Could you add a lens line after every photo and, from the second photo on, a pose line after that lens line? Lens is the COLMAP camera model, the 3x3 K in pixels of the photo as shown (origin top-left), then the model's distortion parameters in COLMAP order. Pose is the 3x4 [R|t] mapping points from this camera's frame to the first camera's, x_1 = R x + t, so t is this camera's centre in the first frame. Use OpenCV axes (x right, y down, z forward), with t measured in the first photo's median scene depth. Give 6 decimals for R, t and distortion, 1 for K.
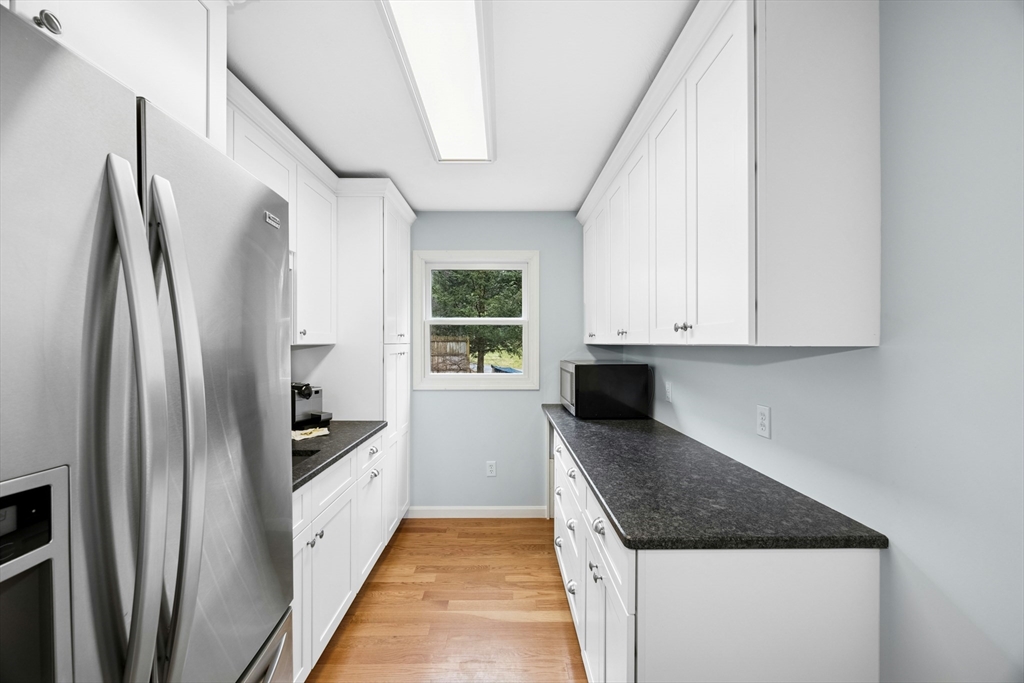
lens RADIAL K [[390.9, 0, 510.1], [0, 390.9, 343.5], [0, 0, 1]] dist [-0.001475, -0.000154]
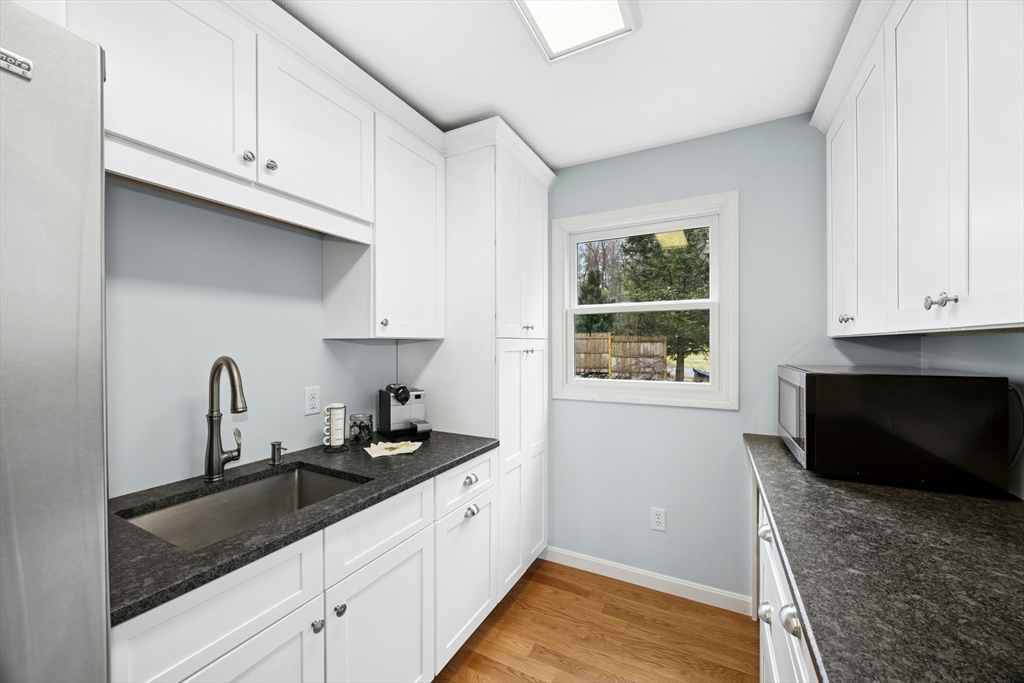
lens RADIAL K [[390.9, 0, 510.8], [0, 390.9, 345.9], [0, 0, 1]] dist [-0.001475, -0.000154]
pose [[0.879276, -0.000965, -0.476312, 0.058768], [0.002053, 0.999996, 0.001763, 0.013602], [0.476308, -0.002528, 0.879275, 0.304702]]
